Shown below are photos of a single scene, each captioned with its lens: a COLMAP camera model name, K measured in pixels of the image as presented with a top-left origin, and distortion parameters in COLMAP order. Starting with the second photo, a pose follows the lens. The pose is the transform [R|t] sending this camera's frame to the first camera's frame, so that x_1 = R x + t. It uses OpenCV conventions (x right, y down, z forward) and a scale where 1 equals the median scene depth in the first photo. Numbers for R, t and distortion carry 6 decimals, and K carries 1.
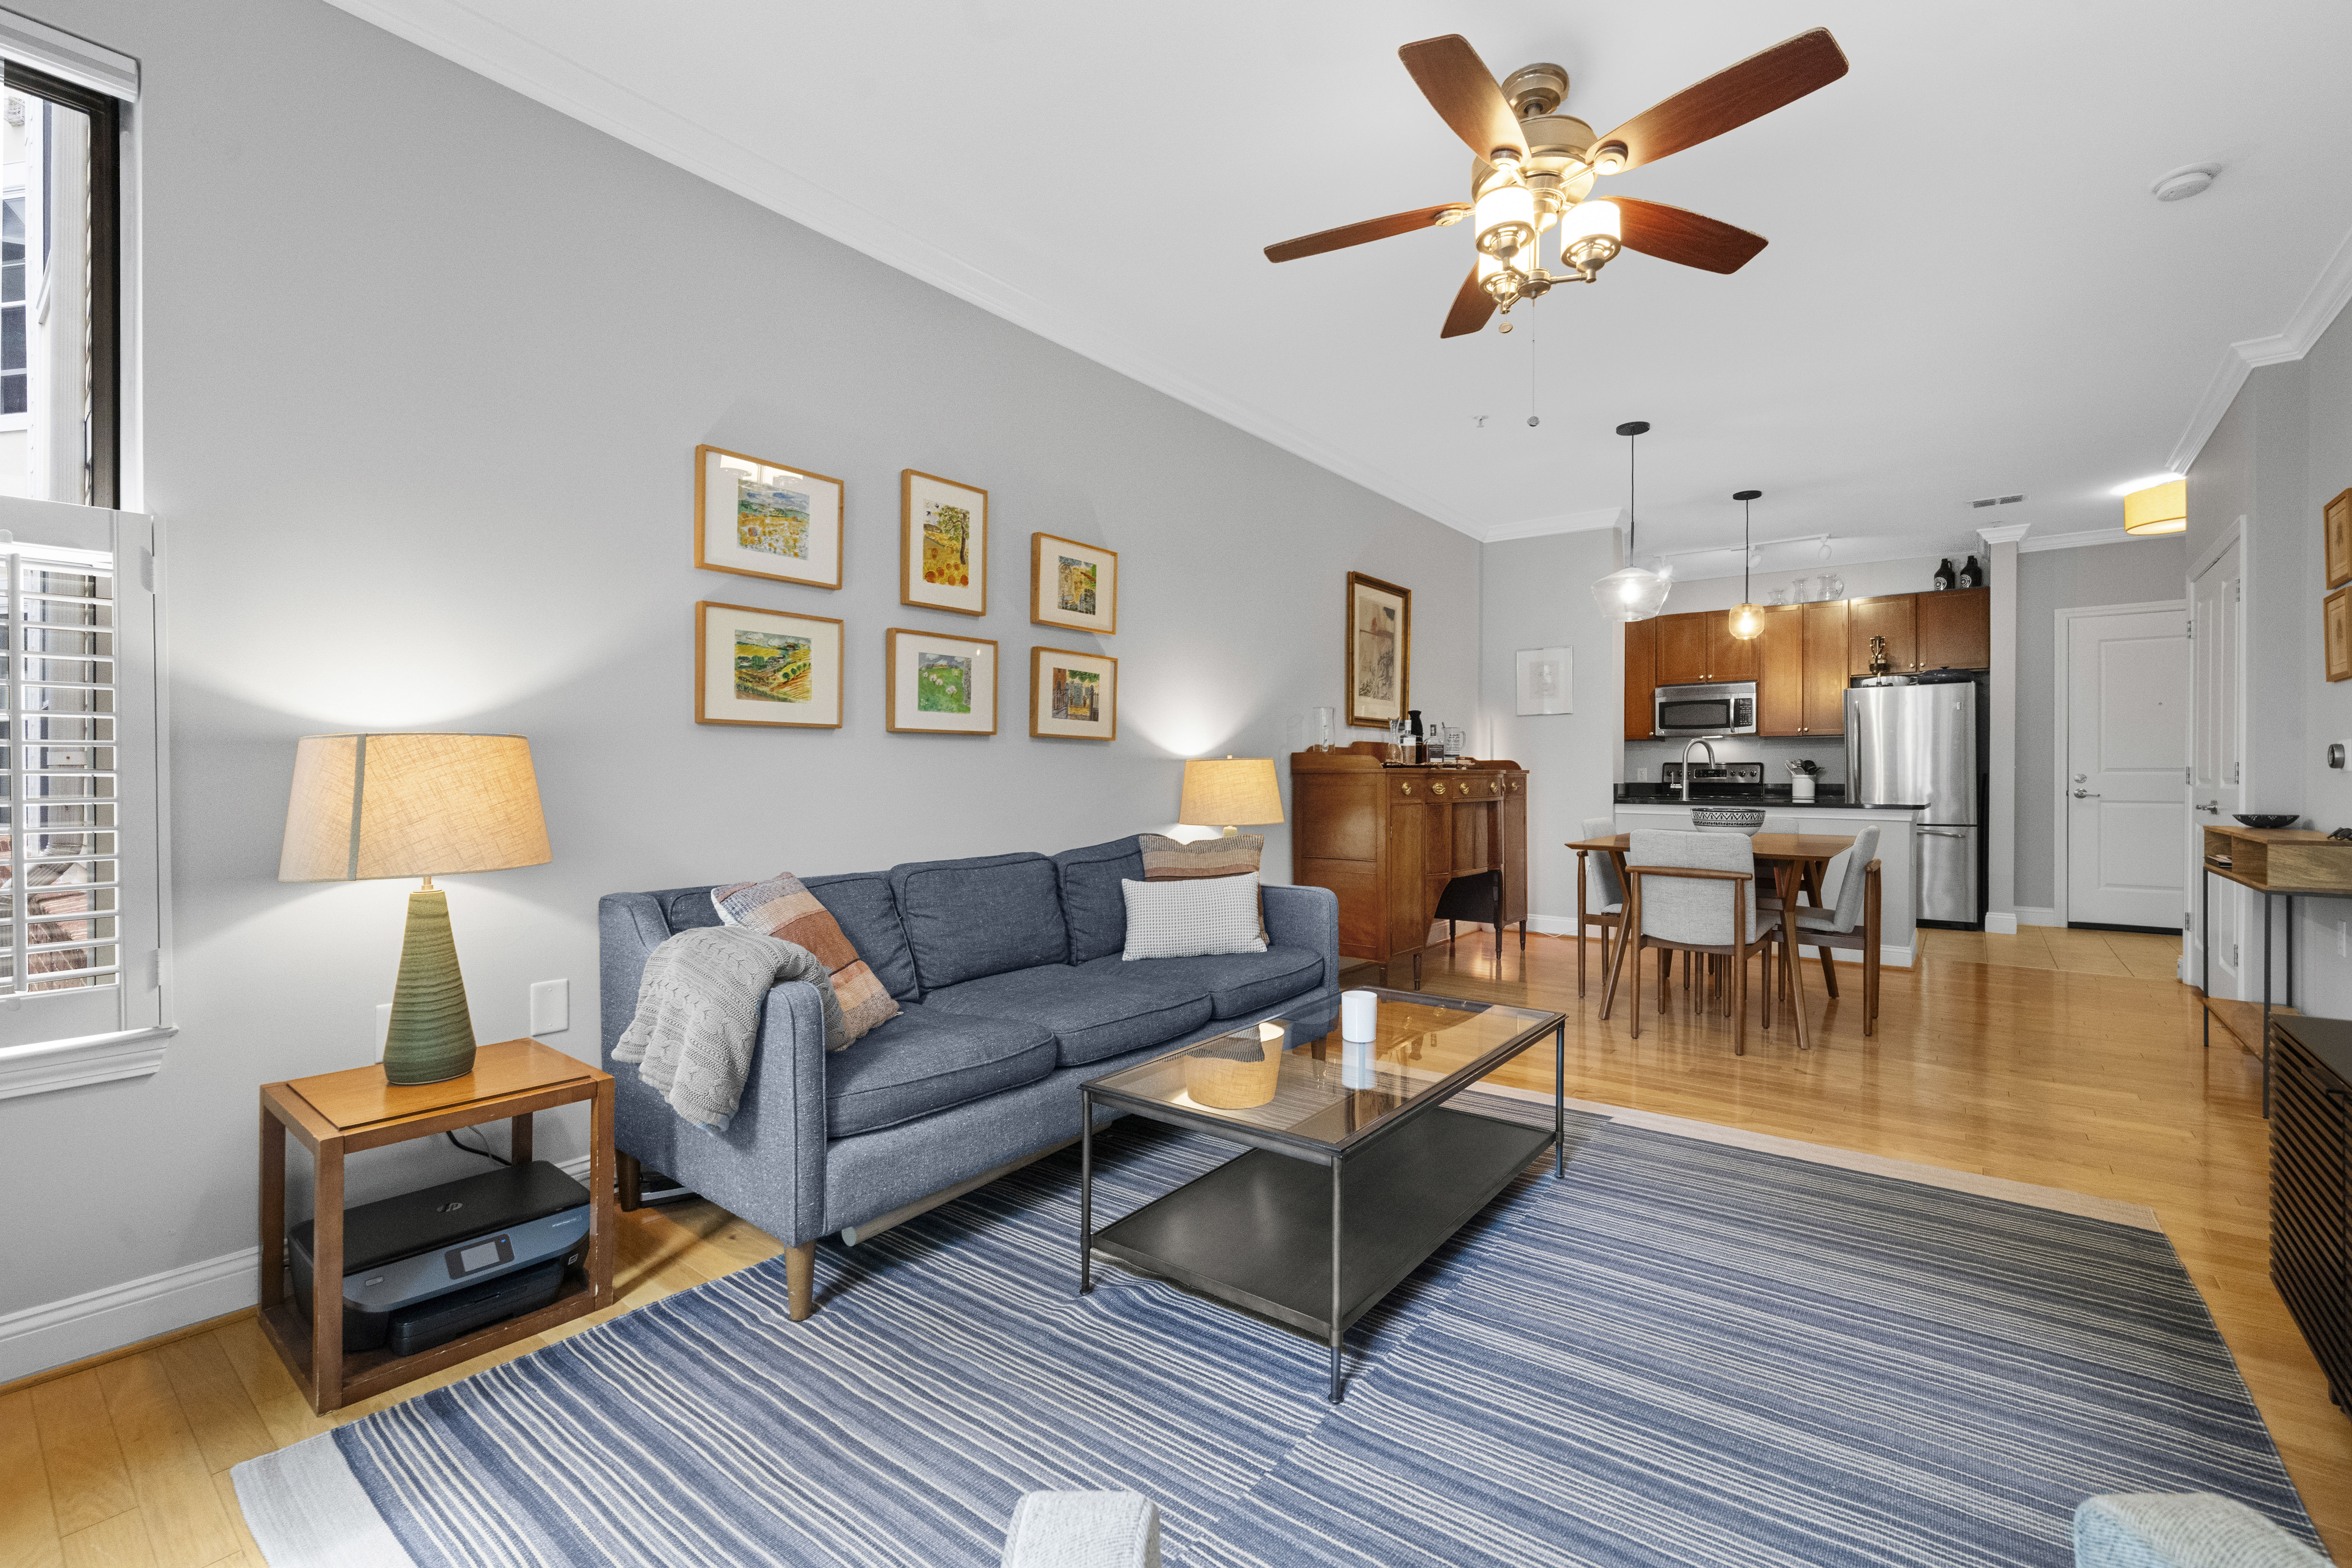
lens RADIAL K [[1006.6, 0, 1173.7], [0, 1006.6, 777.4], [0, 0, 1]] dist [-0.001547, 0.000149]
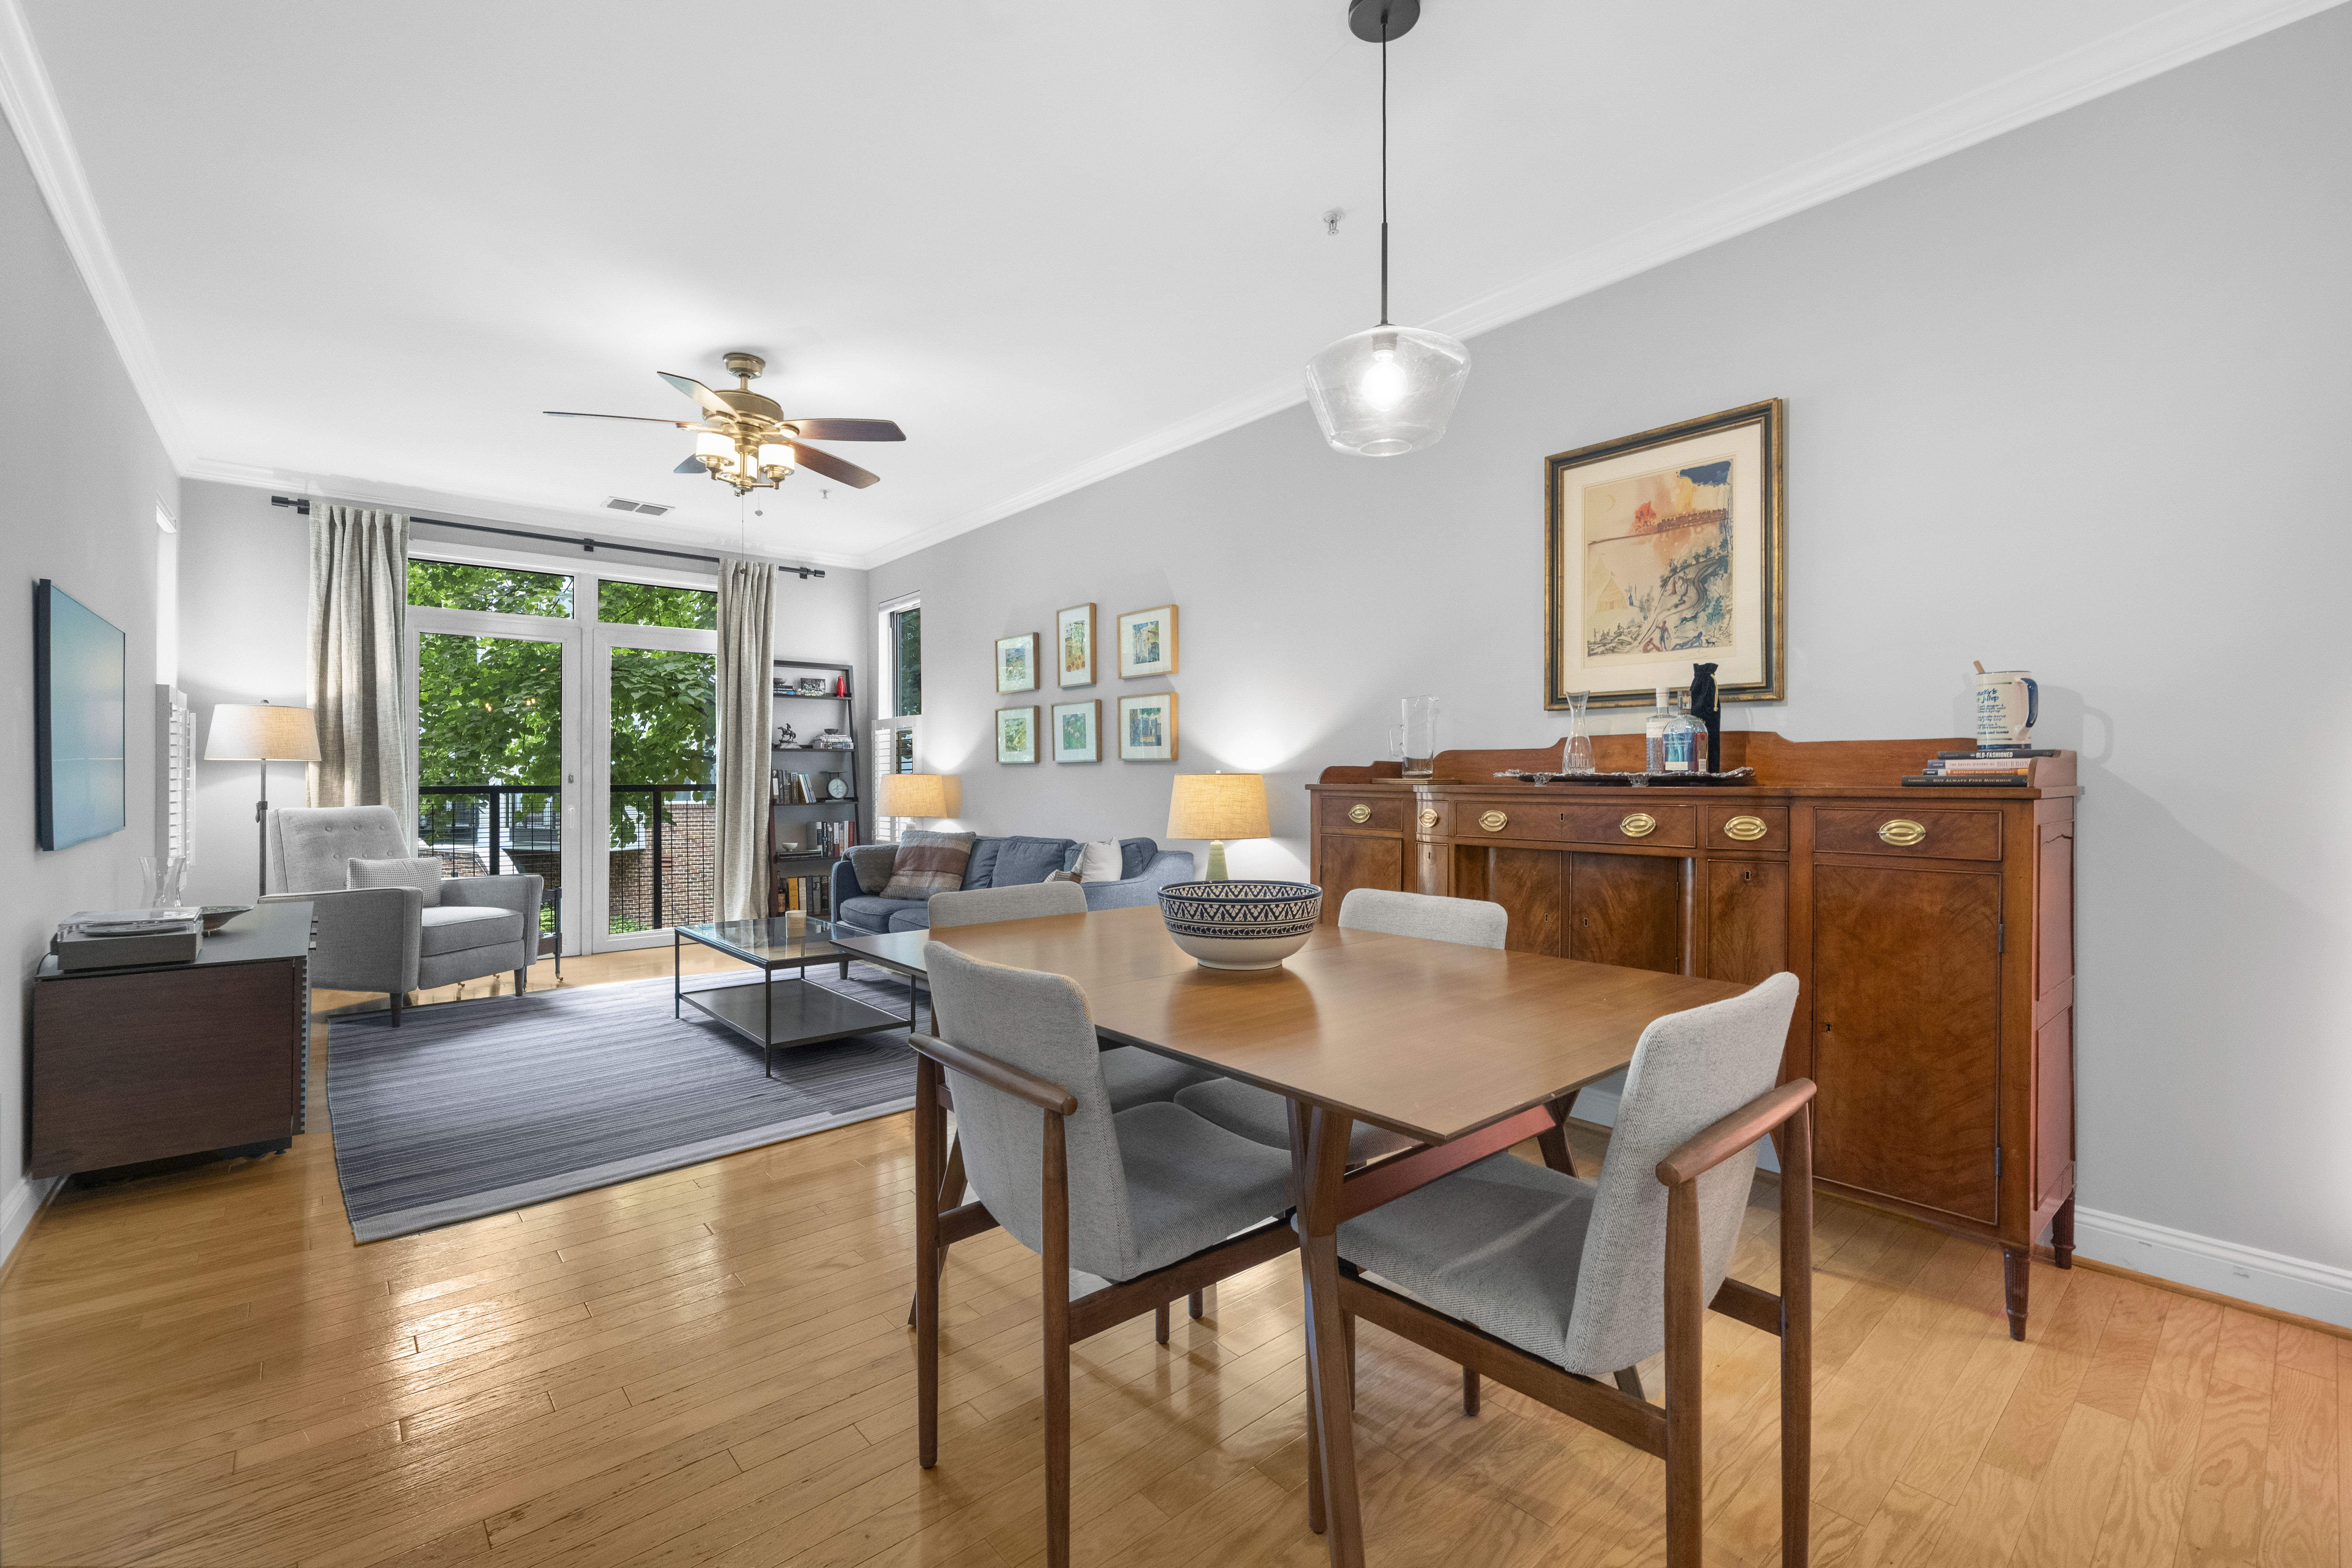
lens RADIAL K [[1006.6, 0, 1172.6], [0, 1006.6, 775.1], [0, 0, 1]] dist [-0.001547, 0.000149]
pose [[-0.193900, -0.004030, -0.981013, 1.141273], [-0.003191, 0.999989, -0.003477, -0.015424], [0.981016, 0.002457, -0.193911, 1.259198]]
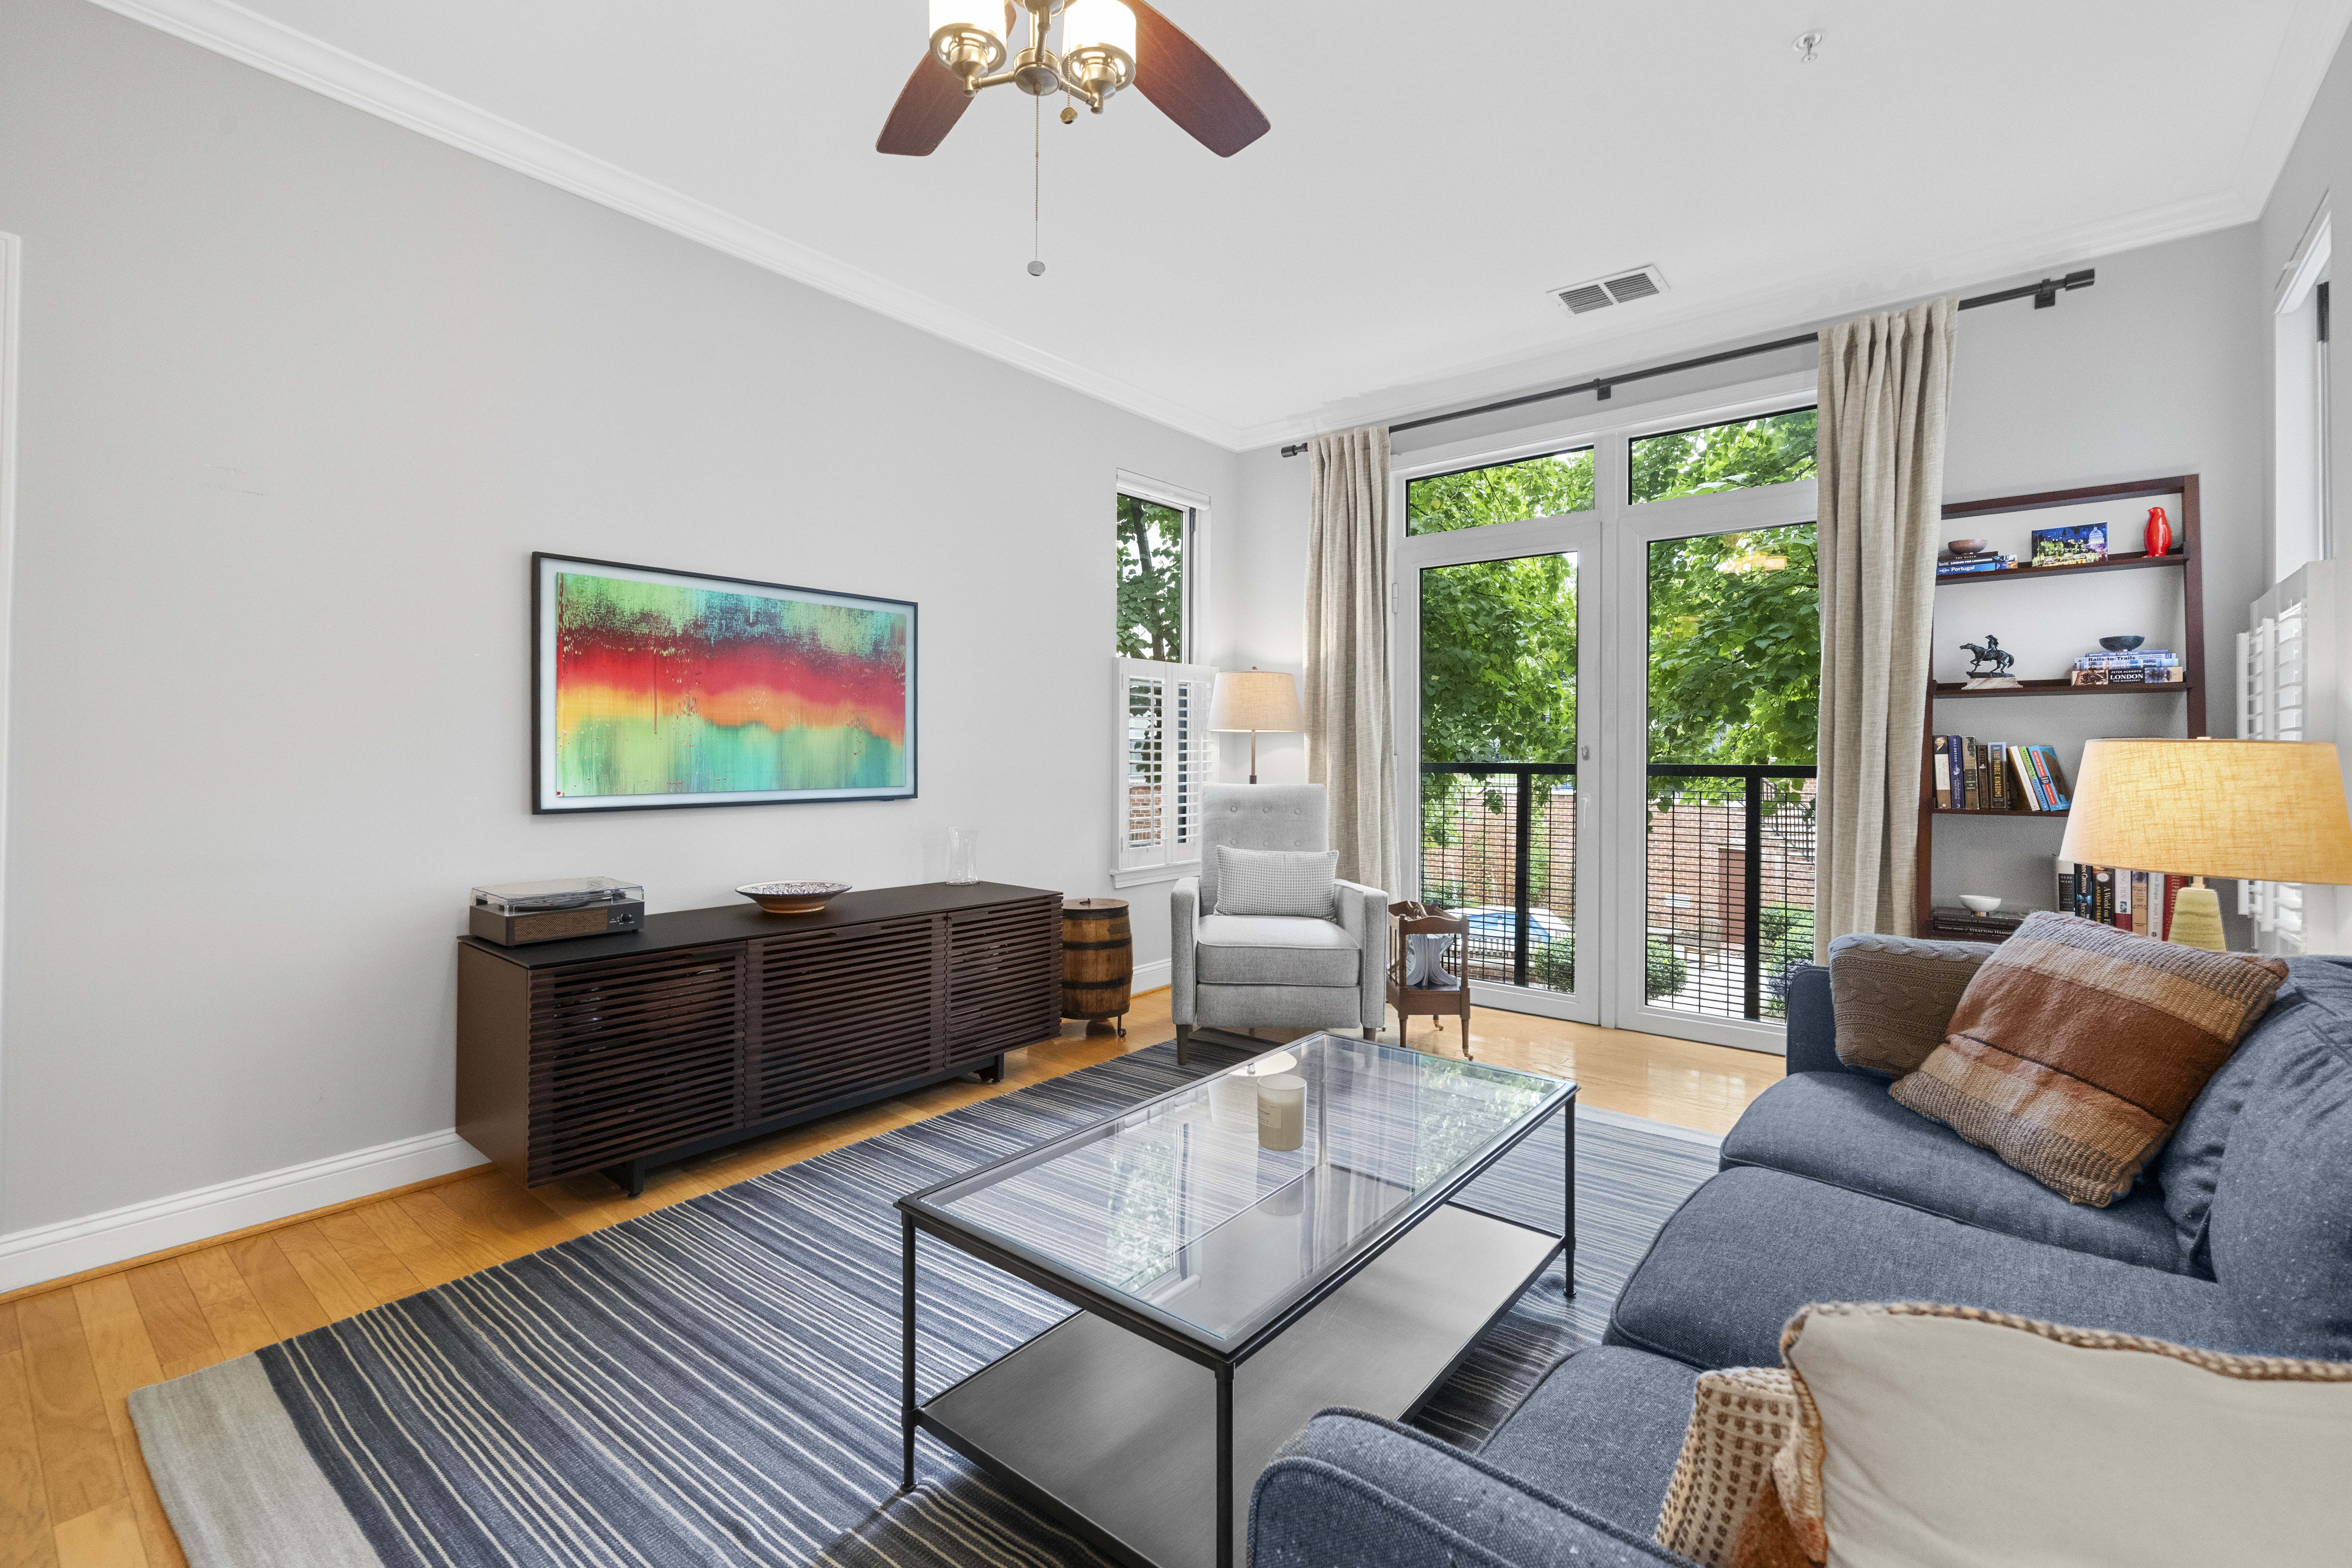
lens RADIAL K [[1006.6, 0, 1170.7], [0, 1006.6, 754.7], [0, 0, 1]] dist [-0.001547, 0.000149]
pose [[-0.999813, -0.007532, 0.017805, 0.158975], [-0.007456, 0.999963, 0.004292, -0.011825], [-0.017836, 0.004159, -0.999832, 1.073977]]
